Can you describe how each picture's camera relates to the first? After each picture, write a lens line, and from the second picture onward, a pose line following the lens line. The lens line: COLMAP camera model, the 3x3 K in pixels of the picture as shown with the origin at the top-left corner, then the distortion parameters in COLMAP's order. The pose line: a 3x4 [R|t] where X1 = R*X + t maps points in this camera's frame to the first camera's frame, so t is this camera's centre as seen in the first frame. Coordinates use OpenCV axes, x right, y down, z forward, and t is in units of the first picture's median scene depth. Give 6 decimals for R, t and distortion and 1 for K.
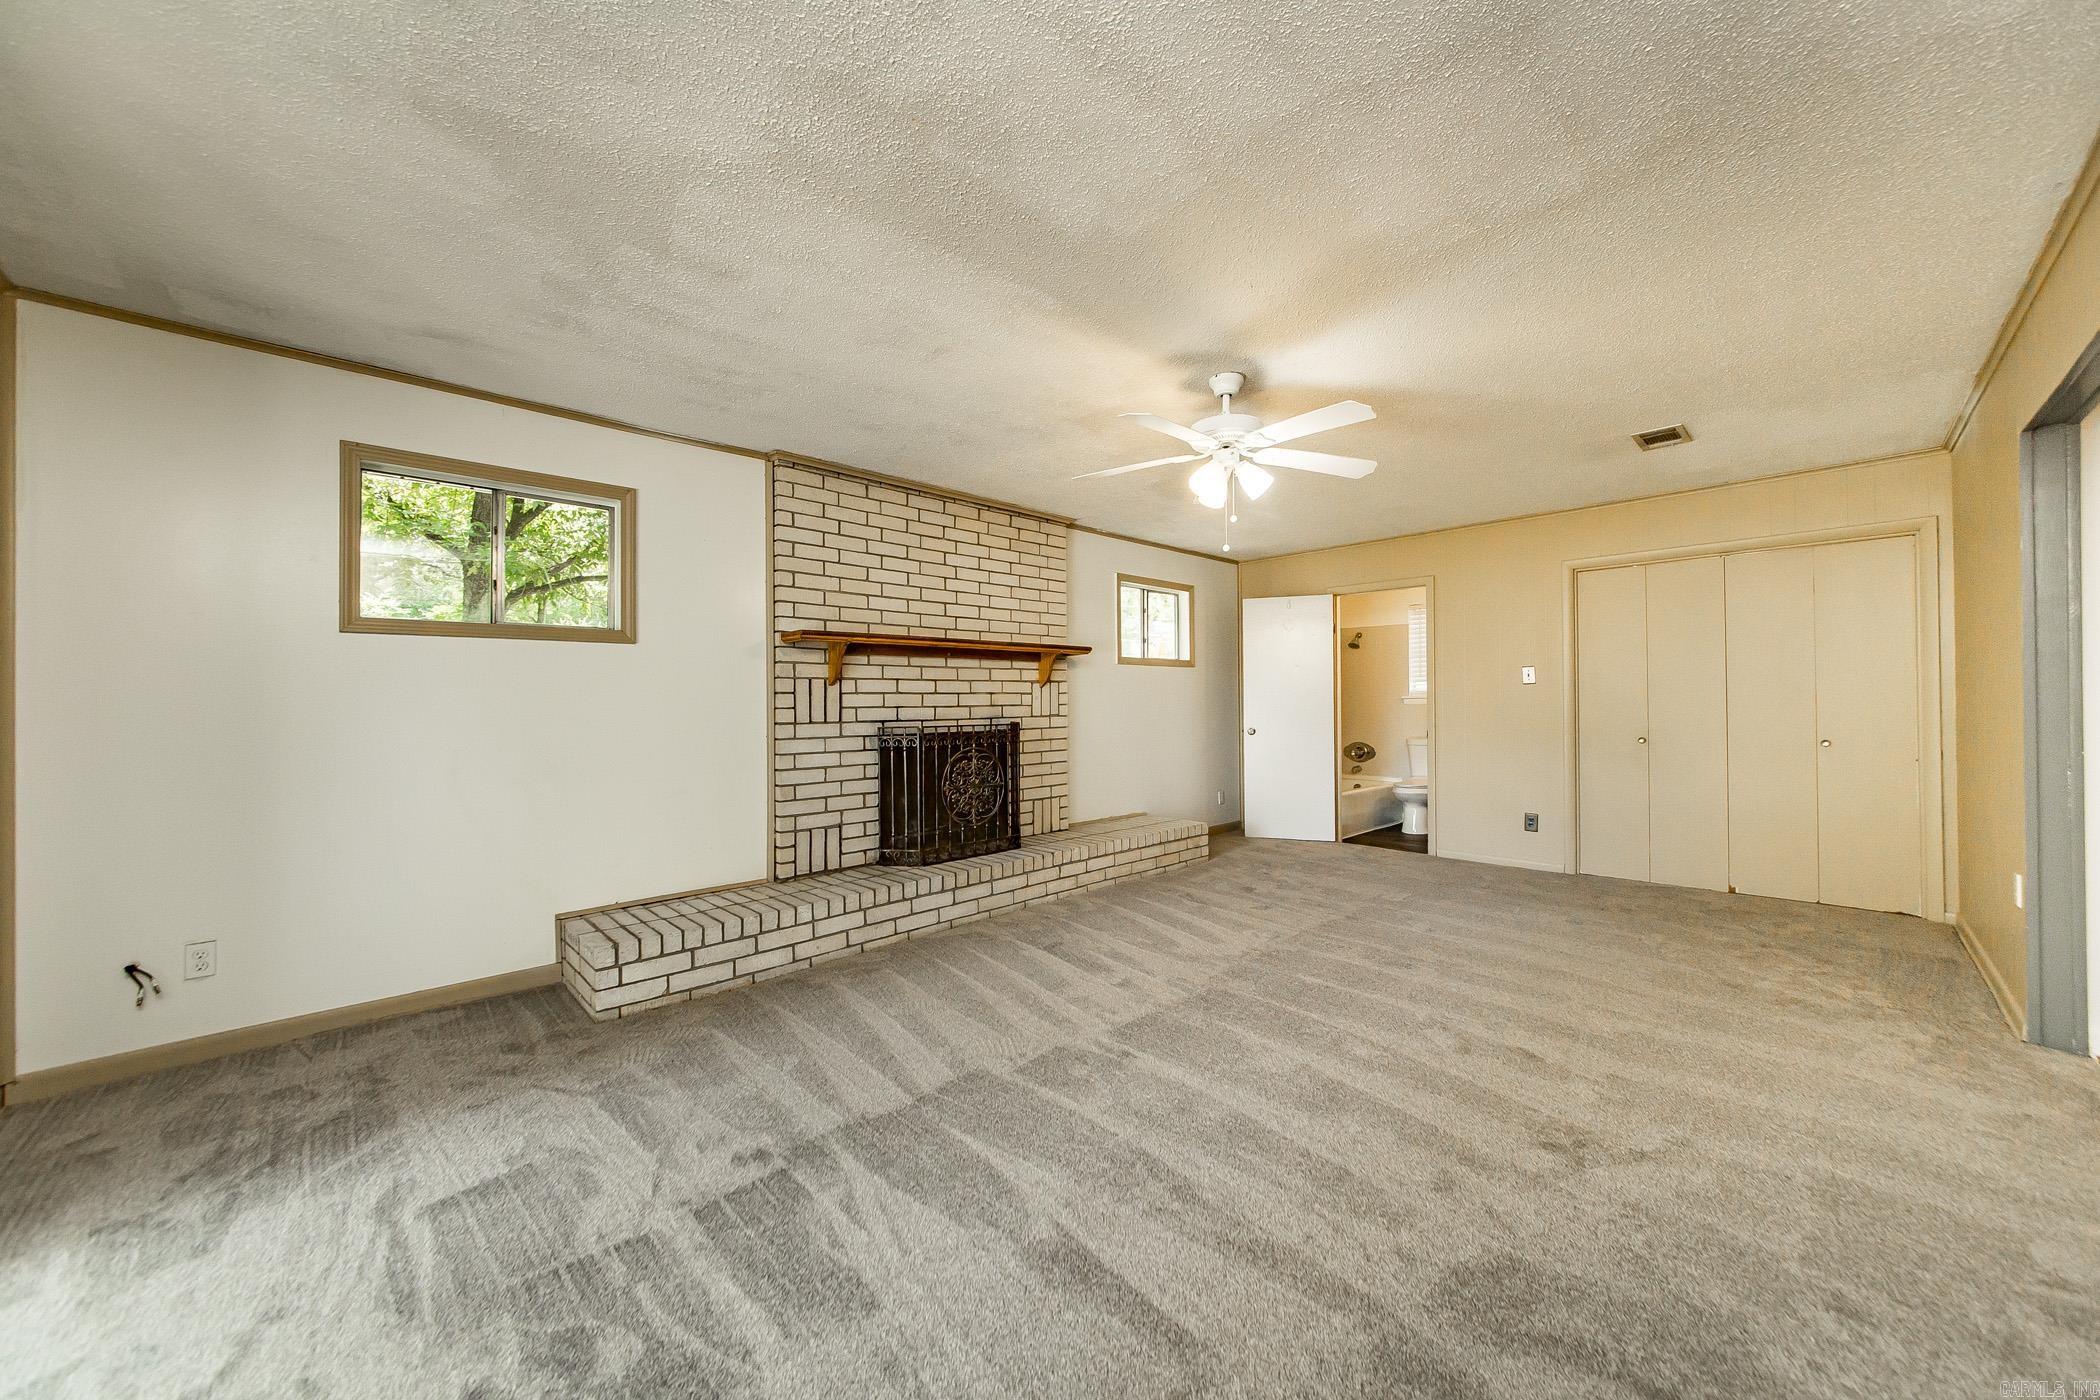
lens RADIAL K [[748.7, 0, 1057.1], [0, 748.7, 696.9], [0, 0, 1]] dist [-0.003664, -0.000016]
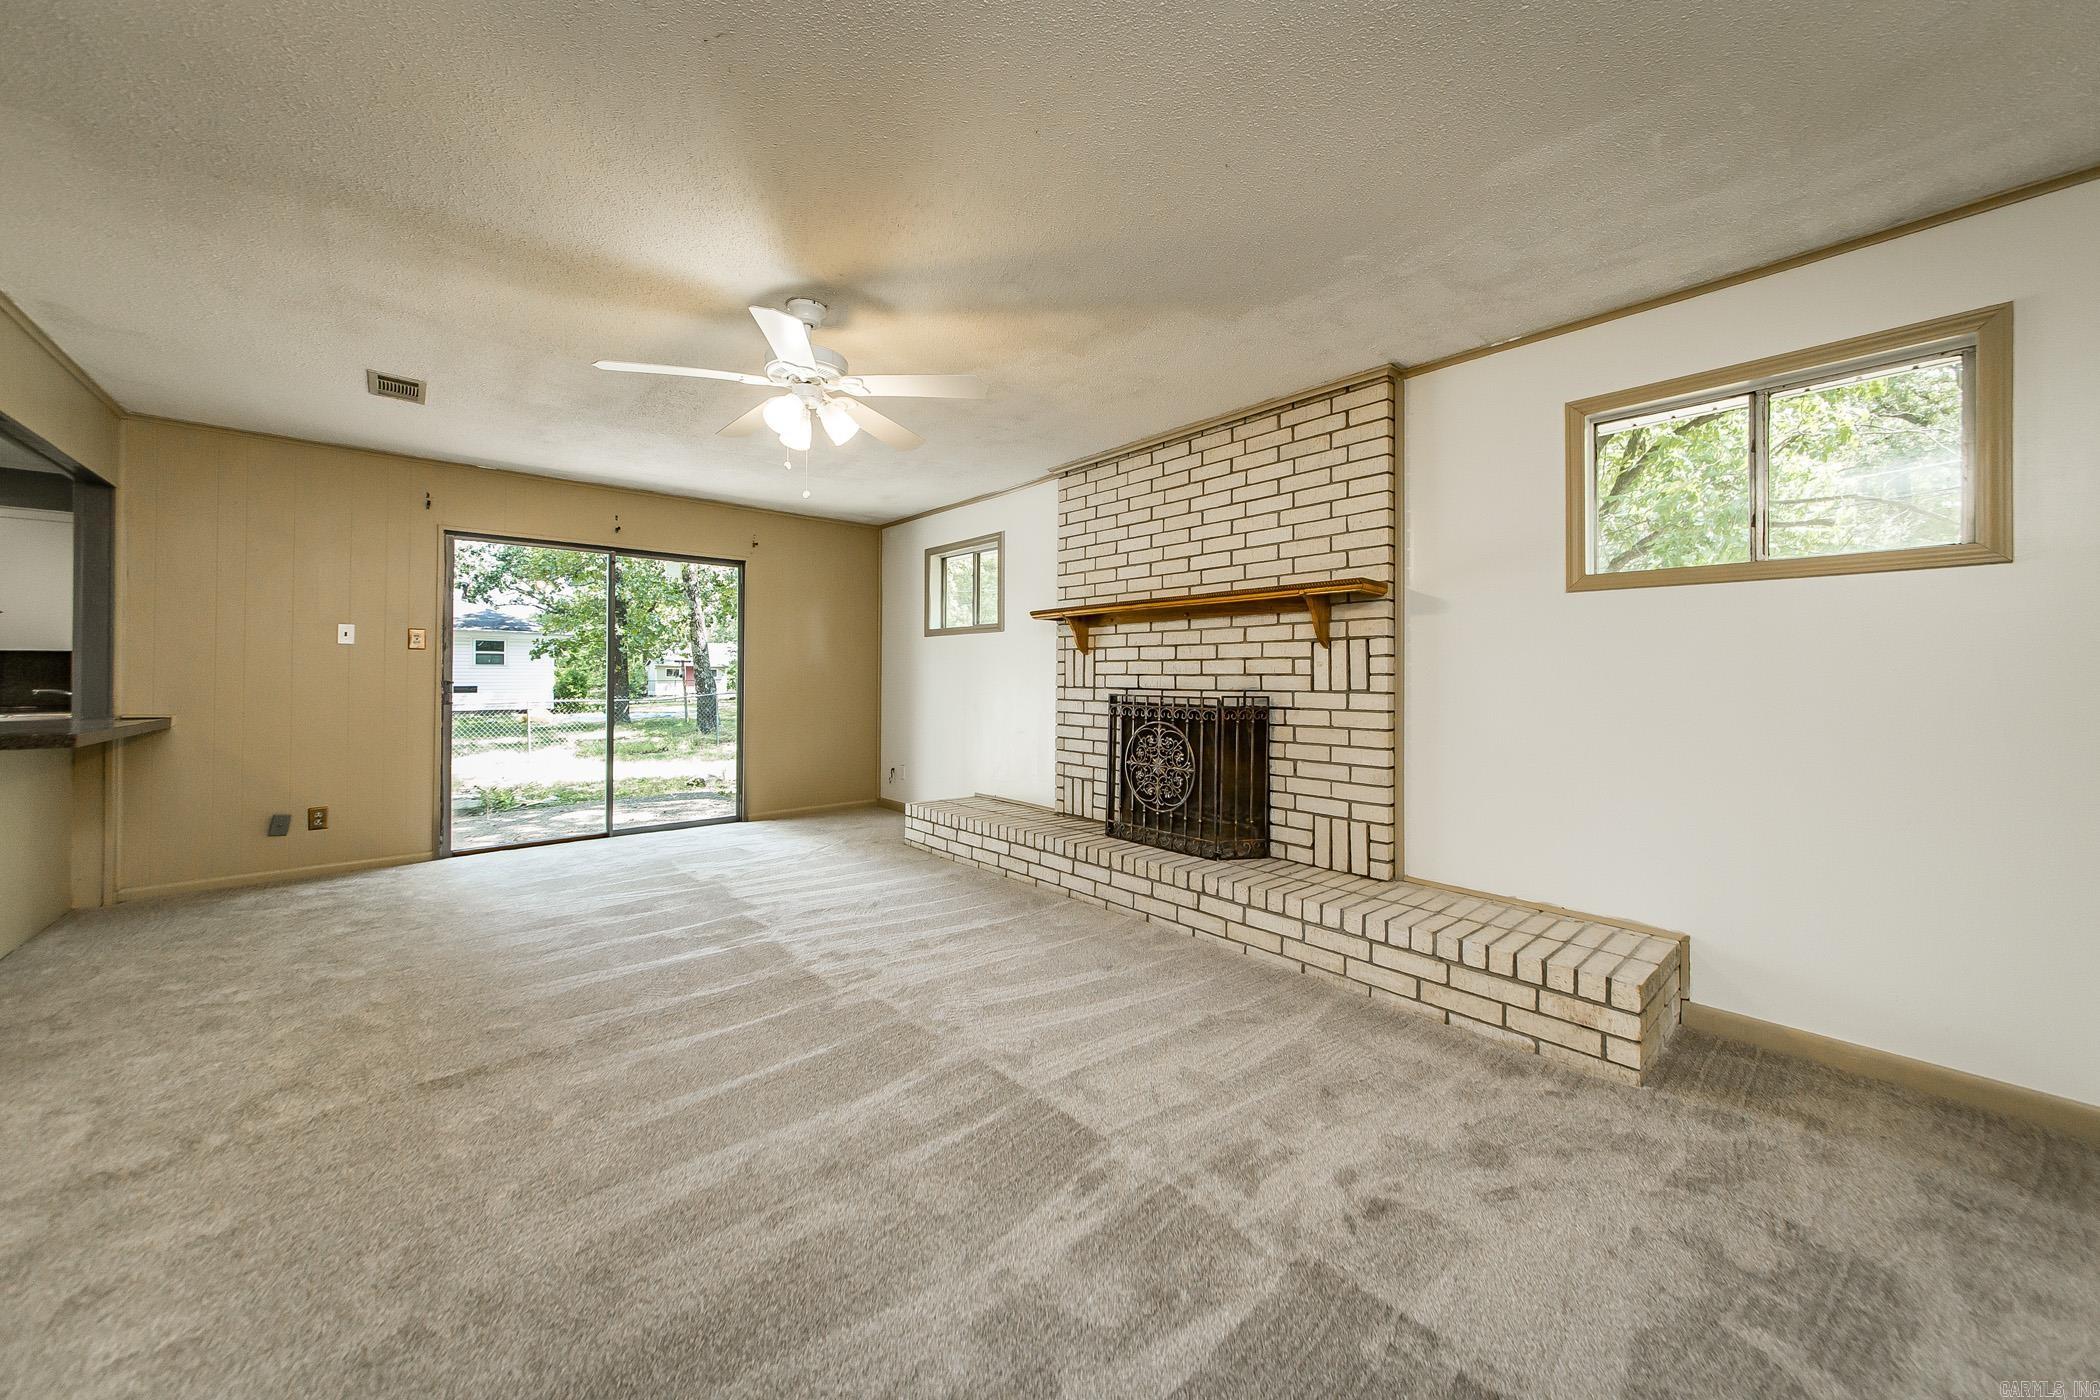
lens RADIAL K [[736.1, 0, 1043.2], [0, 736.1, 673.4], [0, 0, 1]] dist [0.001491, -0.004767]
pose [[-0.044317, 0.001447, -0.999016, 0.835493], [-0.000952, 0.999998, 0.001491, 0.011562], [0.999017, 0.001018, -0.044315, 1.010949]]
